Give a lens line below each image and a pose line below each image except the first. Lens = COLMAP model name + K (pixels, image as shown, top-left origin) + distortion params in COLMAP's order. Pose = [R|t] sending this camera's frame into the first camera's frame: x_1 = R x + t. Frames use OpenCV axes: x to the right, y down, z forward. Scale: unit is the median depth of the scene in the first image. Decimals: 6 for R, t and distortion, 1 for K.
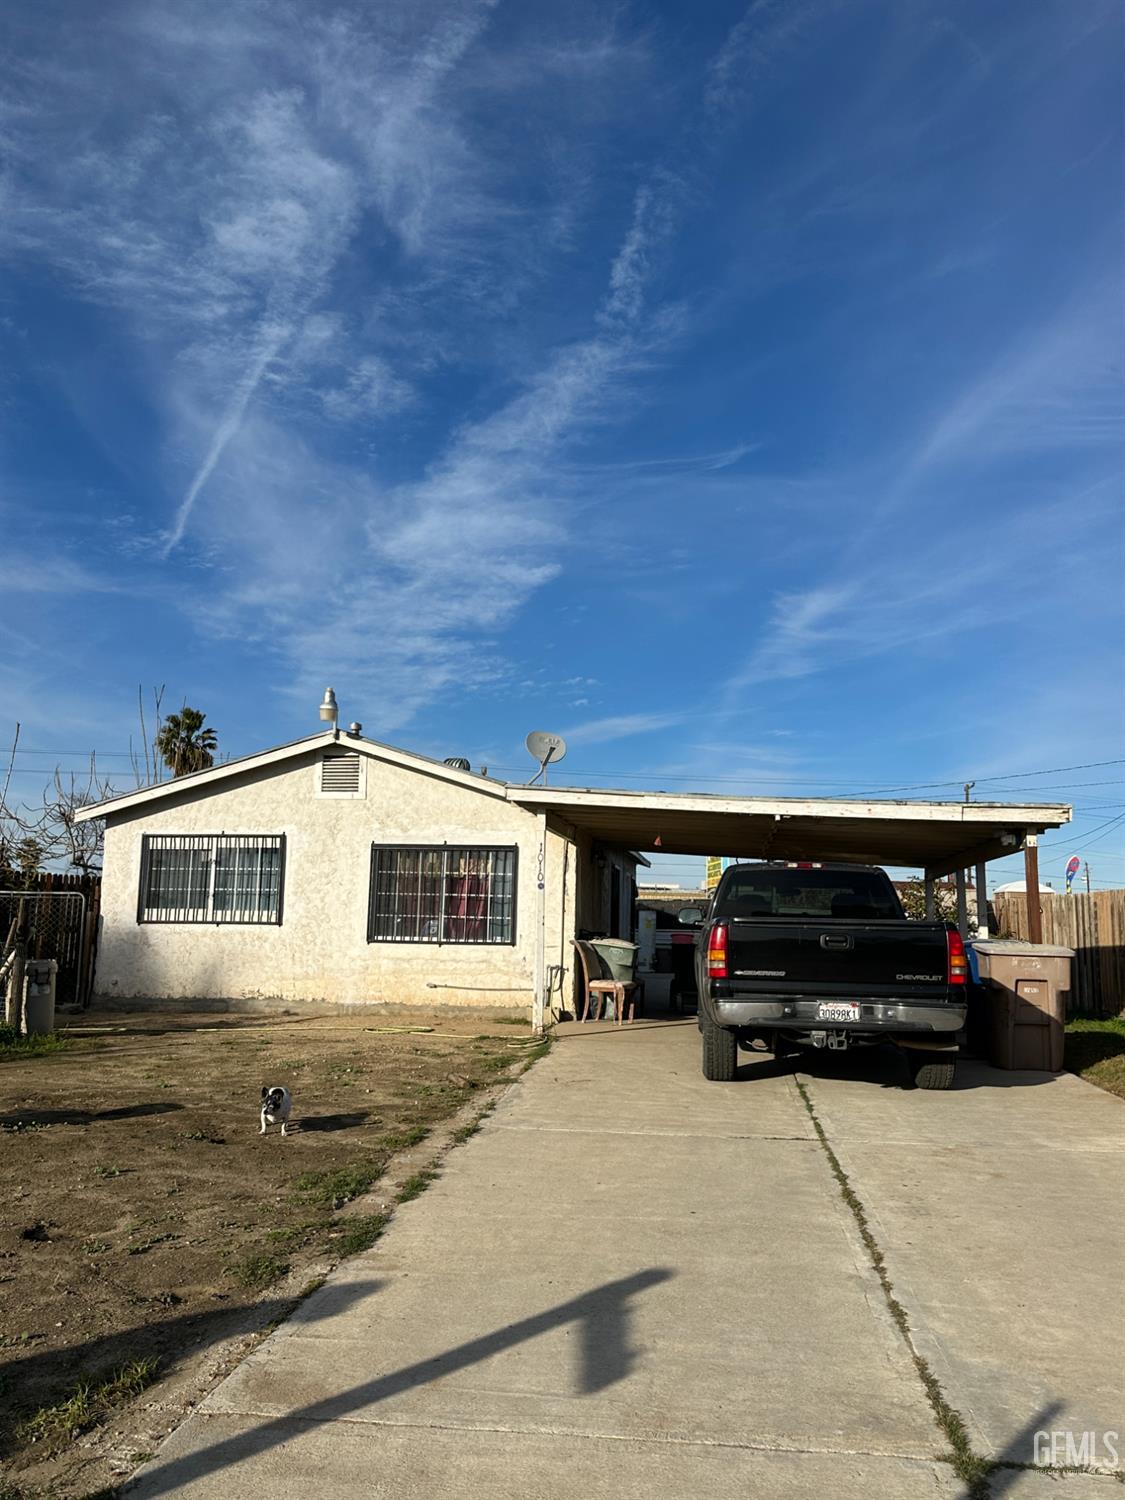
lens RADIAL K [[1054.4, 0, 562.5], [0, 1054.4, 750.0], [0, 0, 1]] dist [-0.099019, 0.000969]
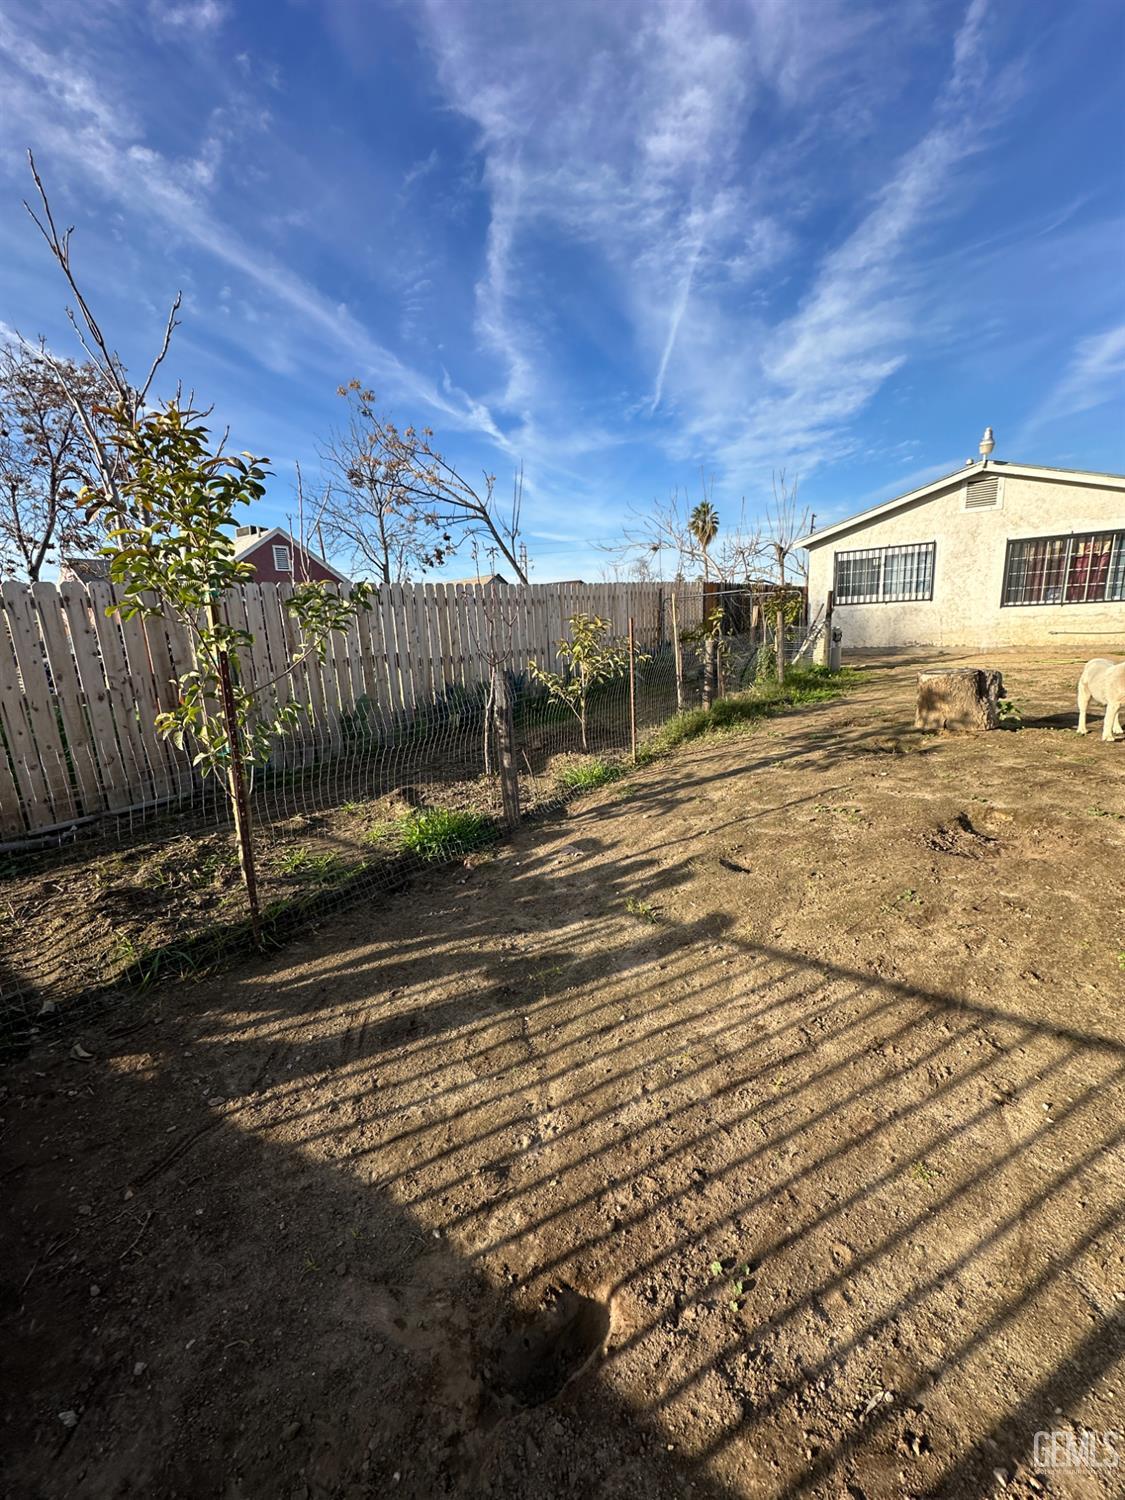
lens RADIAL K [[555.8, 0, 562.5], [0, 555.8, 750.0], [0, 0, 1]] dist [0.000180, 0.000048]
pose [[0.866052, 0.057029, -0.496691, -0.319547], [0.134690, 0.930127, 0.341647, 0.012021], [0.481469, -0.362783, 0.797857, -0.043481]]
